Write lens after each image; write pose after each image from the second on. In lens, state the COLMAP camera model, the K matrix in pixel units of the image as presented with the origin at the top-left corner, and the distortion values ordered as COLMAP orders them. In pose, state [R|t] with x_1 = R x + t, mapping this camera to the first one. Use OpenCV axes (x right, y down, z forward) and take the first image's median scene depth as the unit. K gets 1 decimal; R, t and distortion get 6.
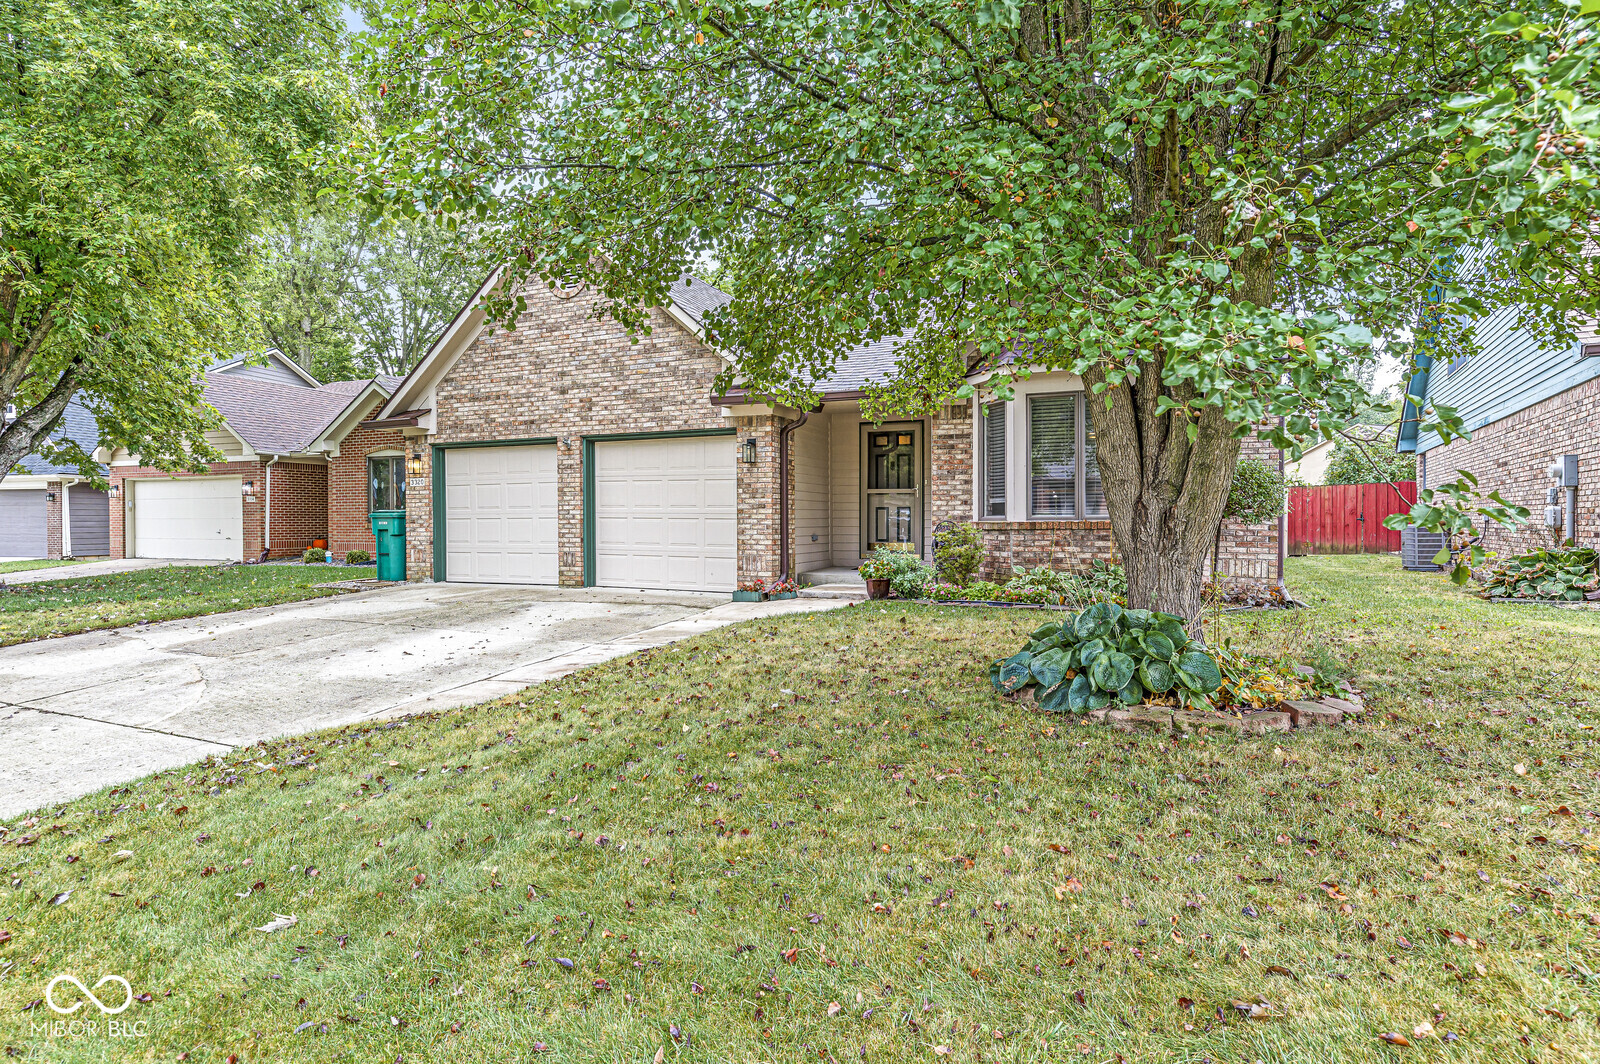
lens RADIAL K [[810.8, 0, 794.1], [0, 810.8, 528.8], [0, 0, 1]] dist [-0.000027, -0.000087]
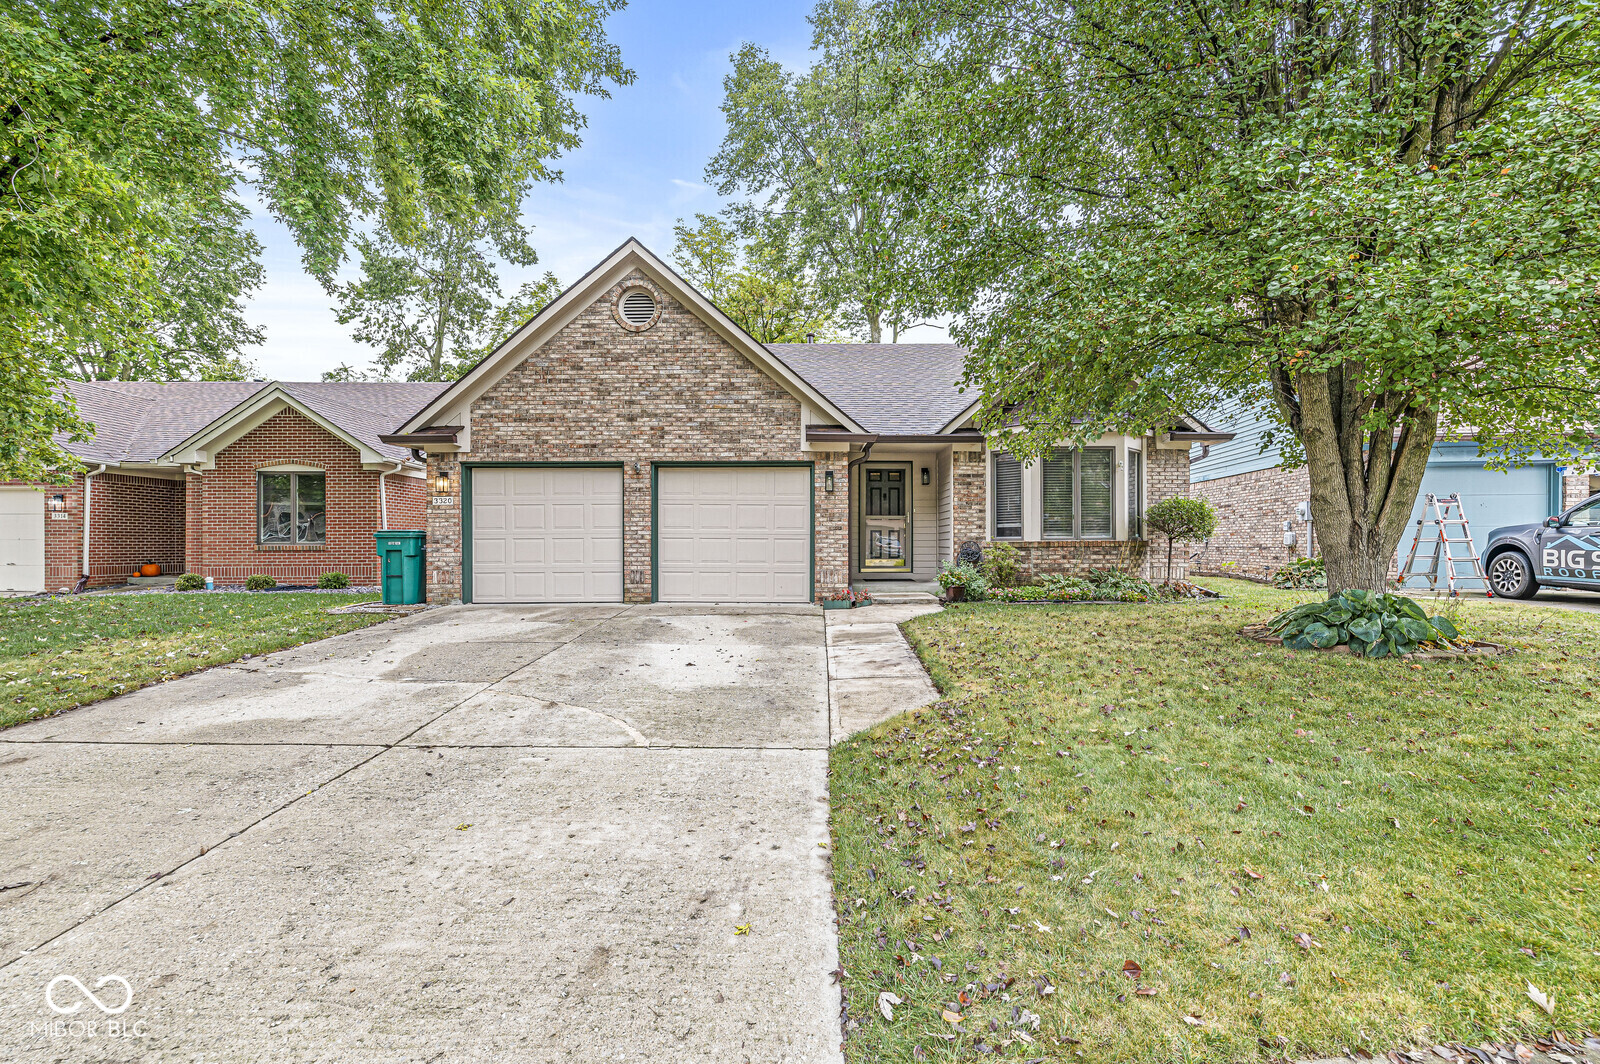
lens RADIAL K [[701.0, 0, 799.3], [0, 701.0, 539.6], [0, 0, 1]] dist [0.000195, 0.000118]
pose [[0.919012, 0.002356, 0.394222, -0.445657], [0.004673, 0.999847, -0.016870, 0.005100], [-0.394201, 0.017346, 0.918860, 0.073761]]
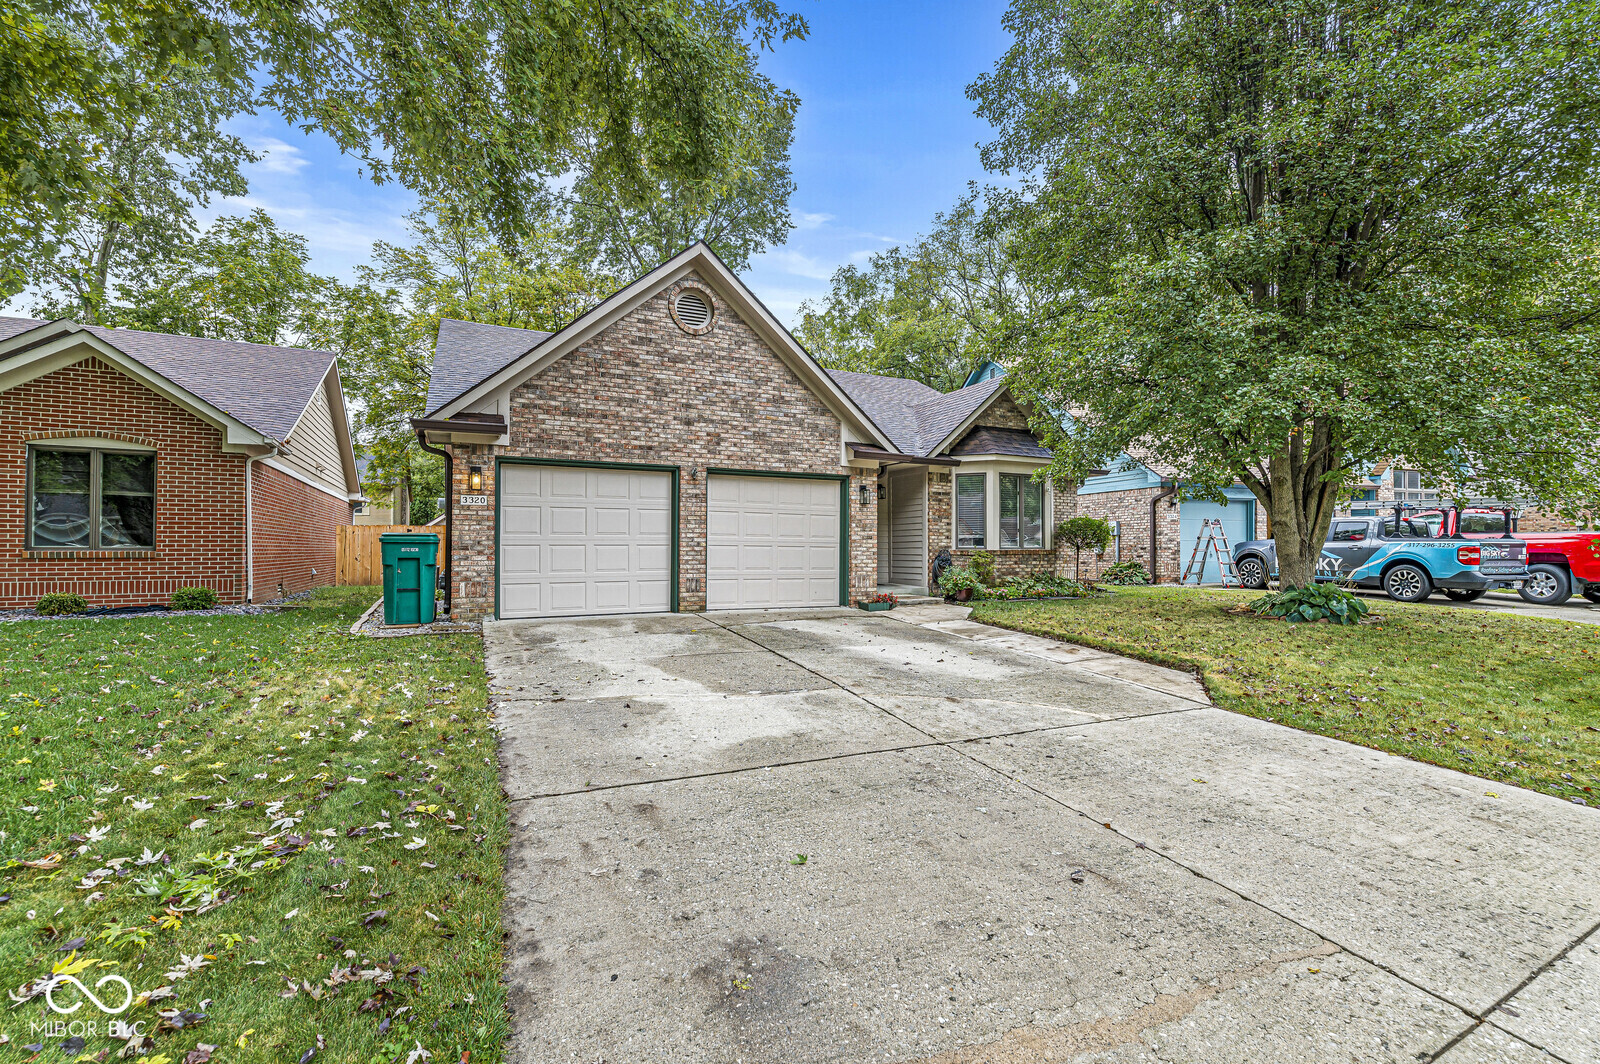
lens RADIAL K [[701.0, 0, 798.4], [0, 701.0, 535.6], [0, 0, 1]] dist [0.000195, 0.000118]
pose [[0.651847, 0.018496, 0.758125, -0.871102], [0.005783, 0.999552, -0.029358, 0.001304], [-0.758328, 0.023521, 0.651448, 0.316197]]
